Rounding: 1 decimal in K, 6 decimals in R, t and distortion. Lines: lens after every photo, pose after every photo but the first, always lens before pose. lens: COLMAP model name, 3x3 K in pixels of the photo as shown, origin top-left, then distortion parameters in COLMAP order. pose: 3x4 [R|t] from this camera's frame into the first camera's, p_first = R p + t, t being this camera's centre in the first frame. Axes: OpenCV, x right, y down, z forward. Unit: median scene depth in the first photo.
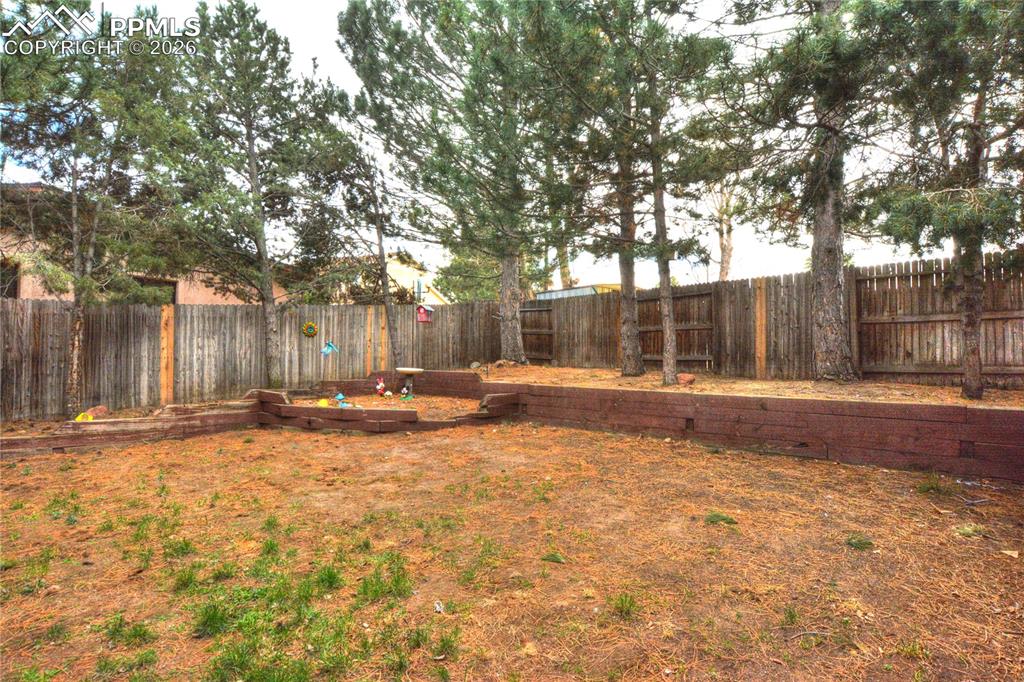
lens RADIAL K [[542.0, 0, 512.0], [0, 542.0, 341.0], [0, 0, 1]] dist [0.006740, -0.000280]
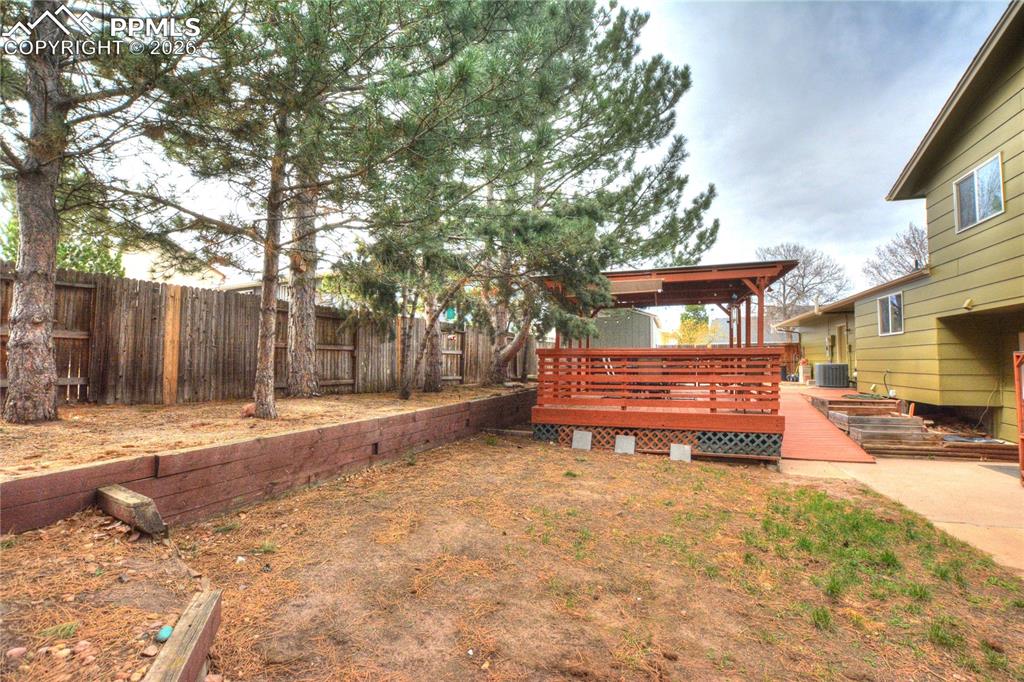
lens RADIAL K [[453.8, 0, 515.0], [0, 453.8, 341.8], [0, 0, 1]] dist [-0.002053, 0.000693]
pose [[-0.417922, 0.034995, 0.907809, -0.532895], [-0.039128, 0.997637, -0.056470, -0.011185], [-0.907640, -0.059121, -0.415565, 1.041256]]
